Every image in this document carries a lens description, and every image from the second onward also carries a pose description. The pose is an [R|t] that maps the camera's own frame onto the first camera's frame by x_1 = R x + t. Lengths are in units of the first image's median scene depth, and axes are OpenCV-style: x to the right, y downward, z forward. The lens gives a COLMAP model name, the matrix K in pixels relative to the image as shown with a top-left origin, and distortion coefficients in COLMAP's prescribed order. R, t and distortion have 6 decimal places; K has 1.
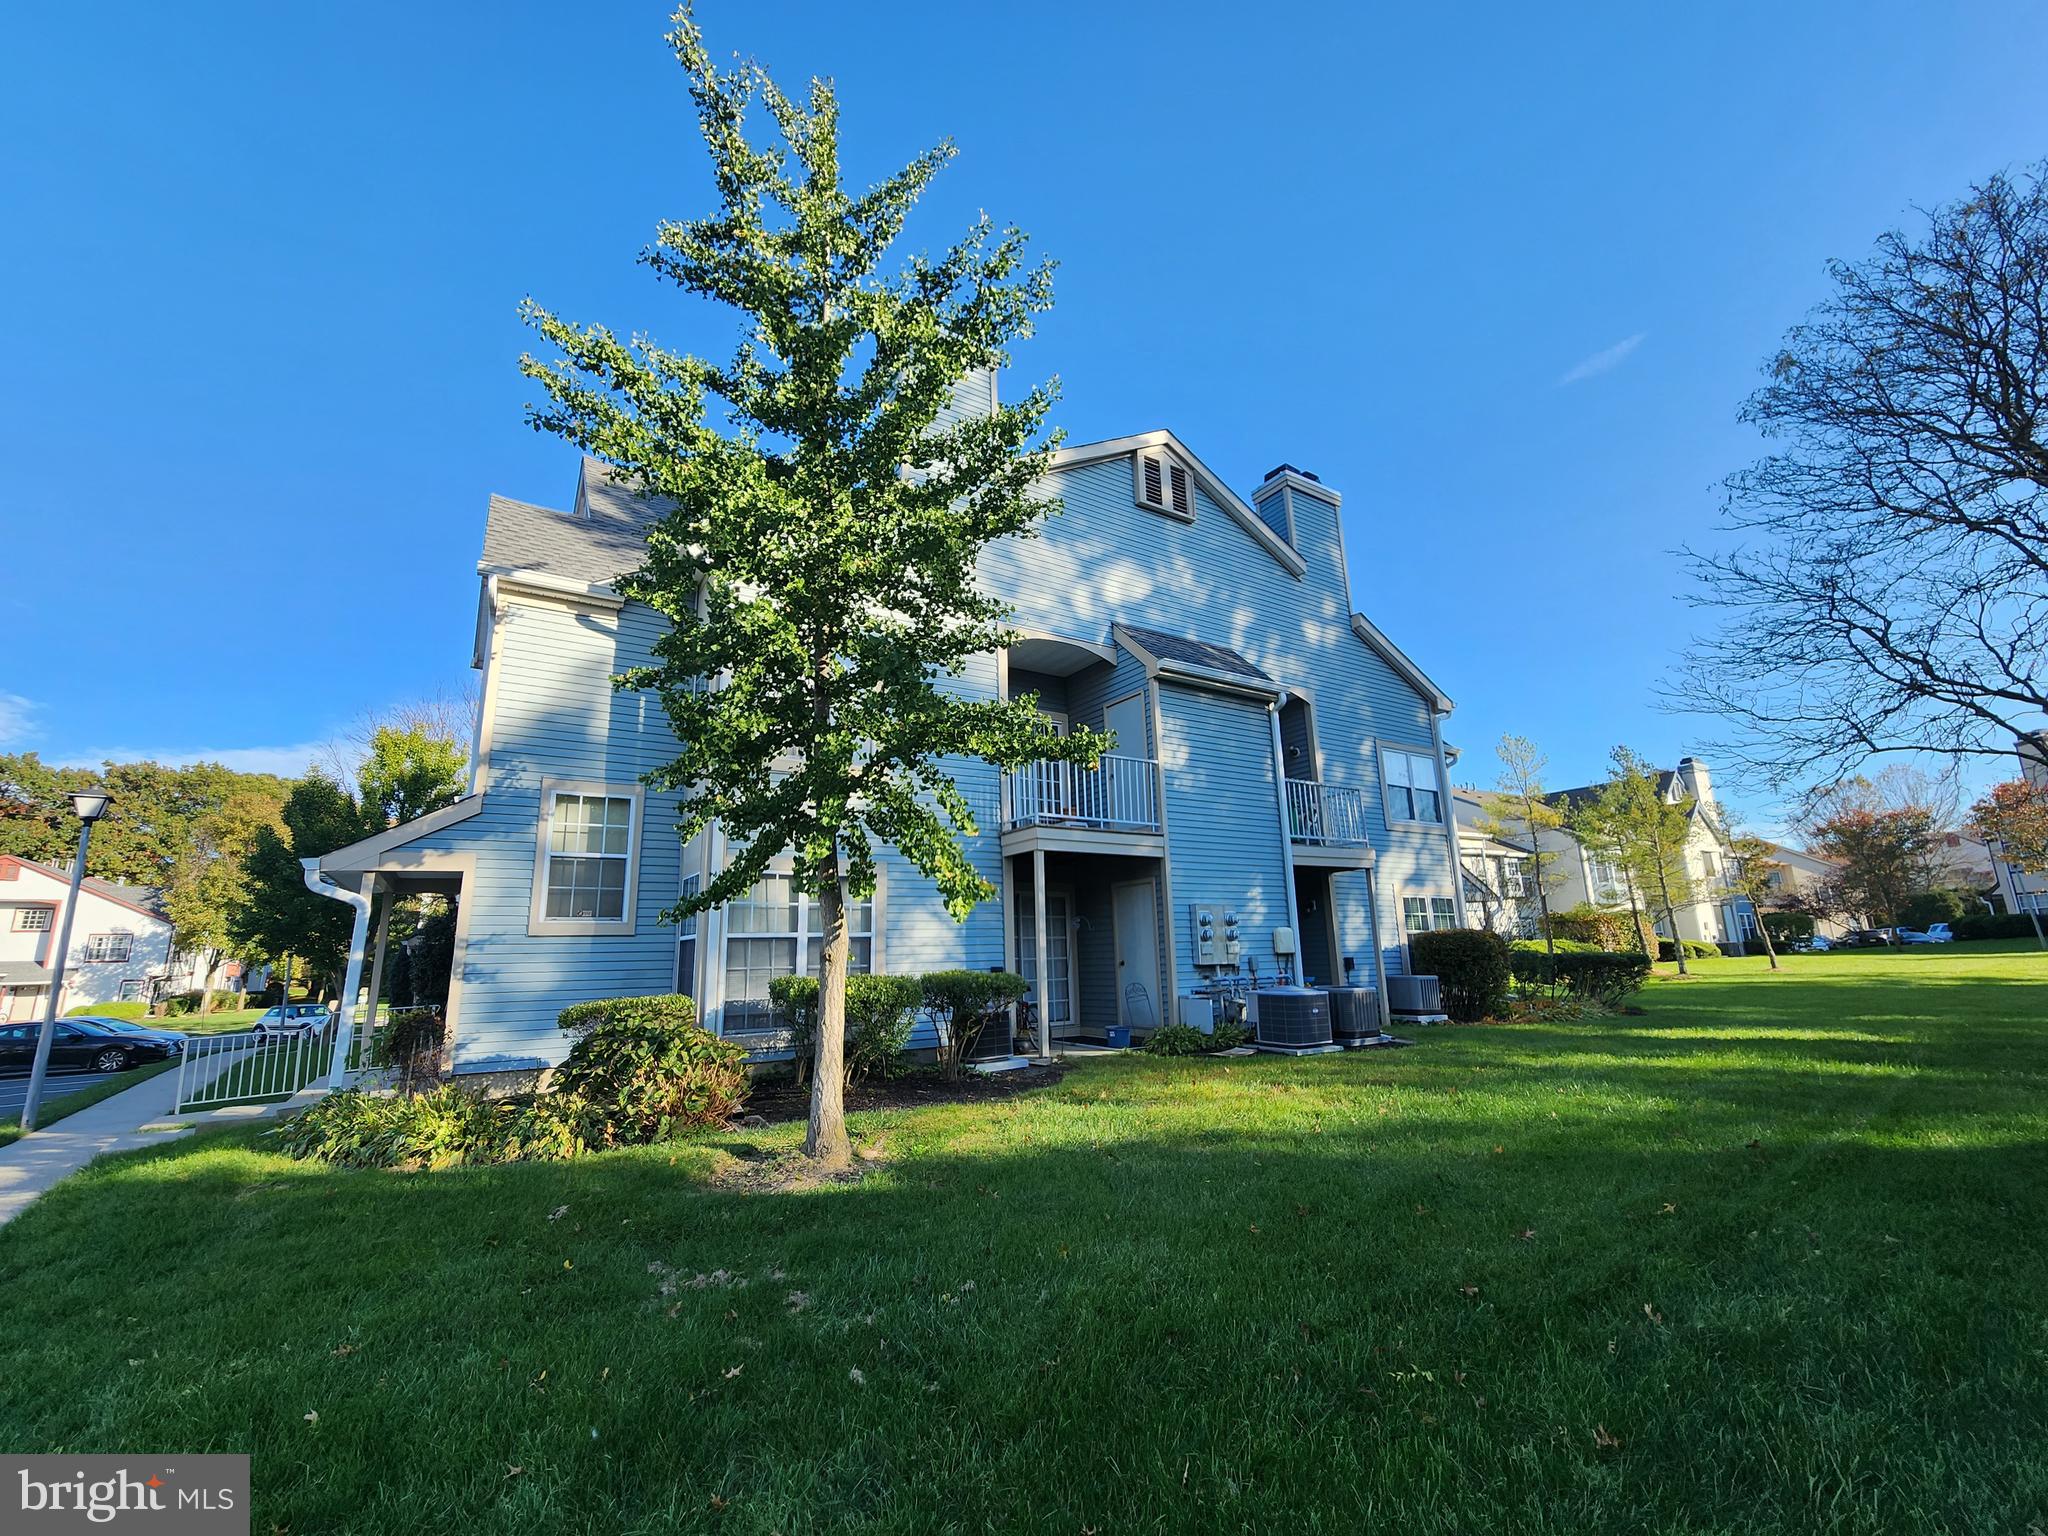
lens RADIAL K [[844.6, 0, 1017.1], [0, 844.6, 772.0], [0, 0, 1]] dist [0.003528, -0.001684]
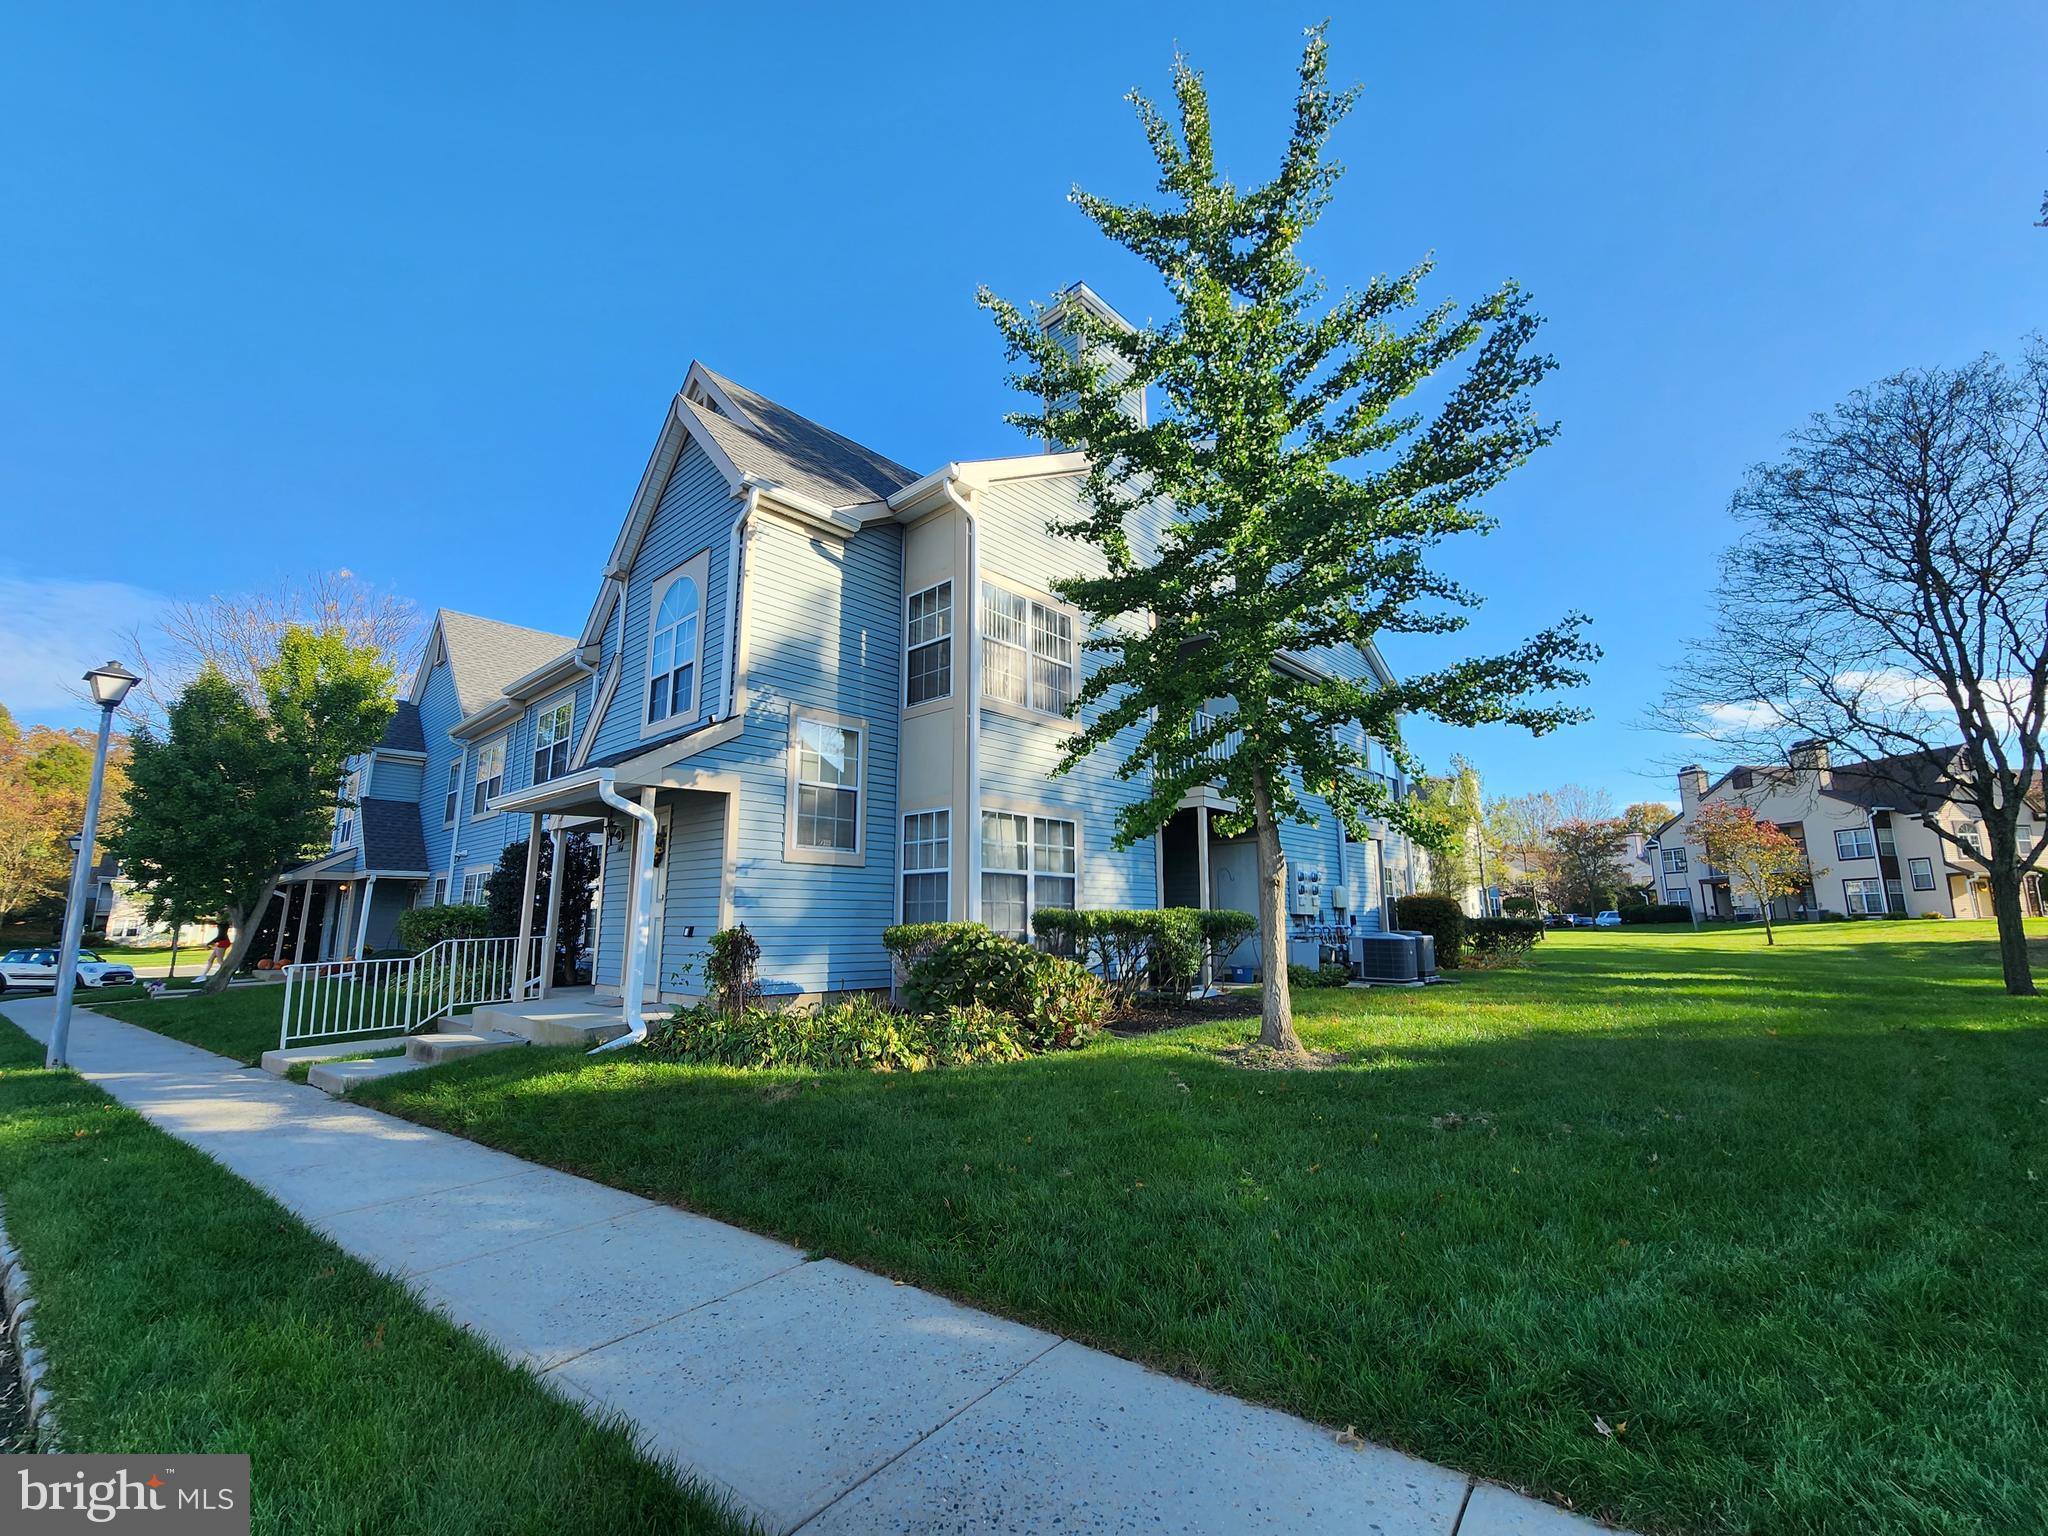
lens RADIAL K [[844.6, 0, 1019.3], [0, 844.6, 788.8], [0, 0, 1]] dist [0.003528, -0.001684]
pose [[0.966774, 0.062795, 0.247800, -0.449738], [-0.076233, 0.996074, 0.045003, 0.033635], [-0.244001, -0.062399, 0.967765, -0.017379]]
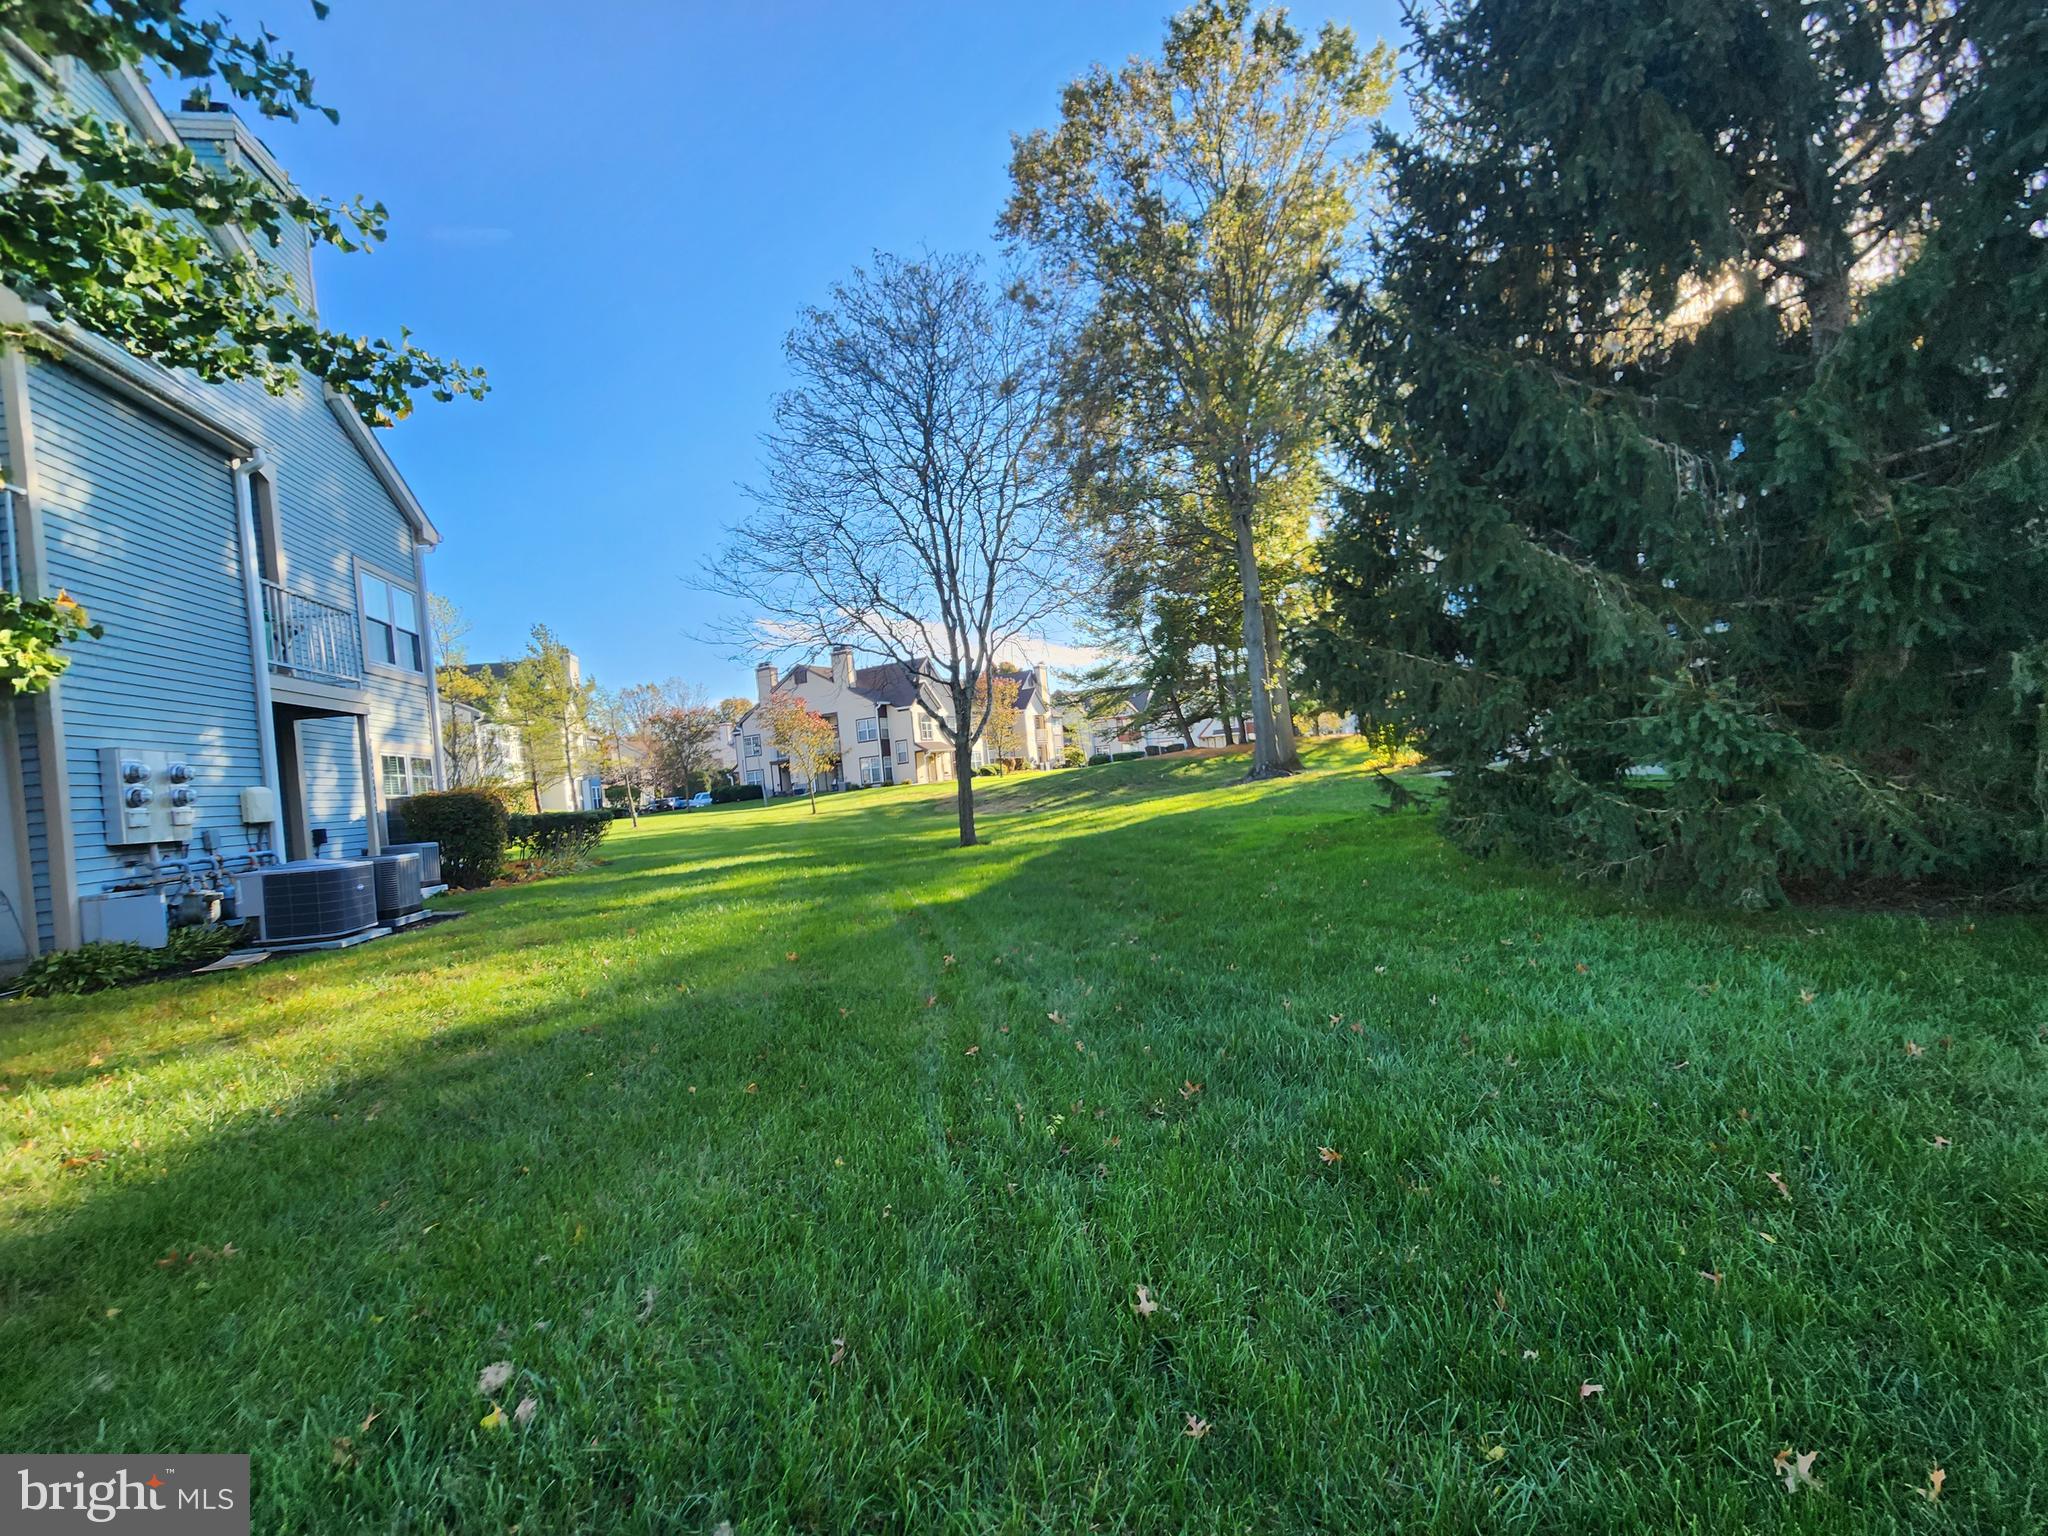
lens RADIAL K [[844.6, 0, 1009.3], [0, 844.6, 781.9], [0, 0, 1]] dist [0.003528, -0.001684]
pose [[0.361320, -0.010606, 0.932382, -0.124915], [-0.127157, 0.990033, 0.060538, 0.063000], [-0.923731, -0.140432, 0.356370, 0.187296]]
